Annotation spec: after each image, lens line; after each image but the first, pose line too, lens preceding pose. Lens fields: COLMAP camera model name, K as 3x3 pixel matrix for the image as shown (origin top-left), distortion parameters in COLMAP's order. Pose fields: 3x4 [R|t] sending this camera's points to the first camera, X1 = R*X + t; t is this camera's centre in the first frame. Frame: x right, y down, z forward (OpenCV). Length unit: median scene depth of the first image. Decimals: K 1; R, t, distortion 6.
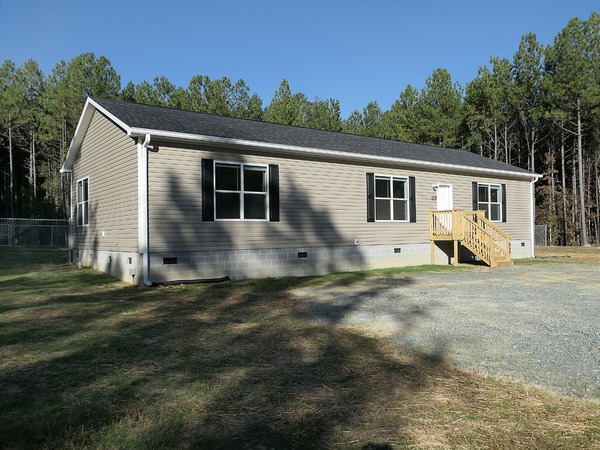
lens RADIAL K [[497.5, 0, 313.5], [0, 497.5, 227.1], [0, 0, 1]] dist [-0.008448, -0.002793]
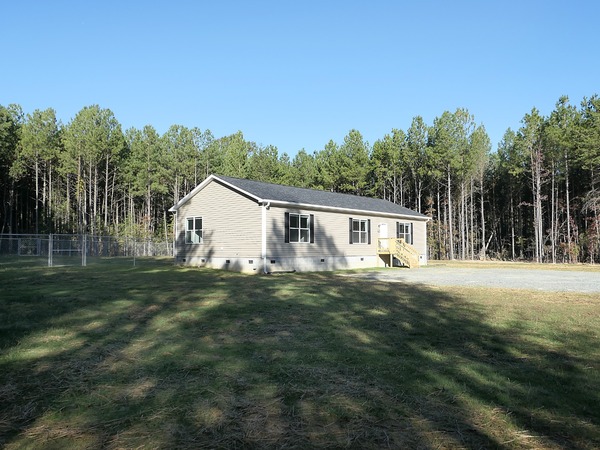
lens RADIAL K [[468.3, 0, 300.0], [0, 468.3, 225.0], [0, 0, 1]] dist [-0.001413, -0.002025]
pose [[0.980997, 0.024516, 0.192467, -0.350694], [-0.016903, 0.999012, -0.041100, -0.004130], [-0.193284, 0.037066, 0.980442, -0.595412]]
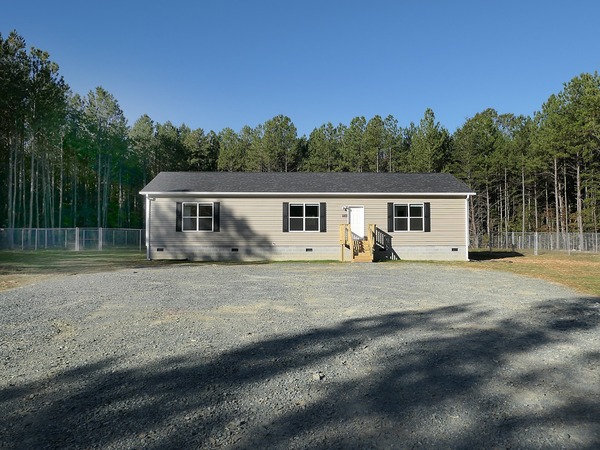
lens RADIAL K [[468.3, 0, 300.0], [0, 468.3, 225.0], [0, 0, 1]] dist [-0.001413, -0.002025]
pose [[0.812554, -0.004211, -0.582870, 0.887071], [-0.004937, 0.999888, -0.014106, -0.009559], [0.582864, 0.014339, 0.812443, -0.199011]]
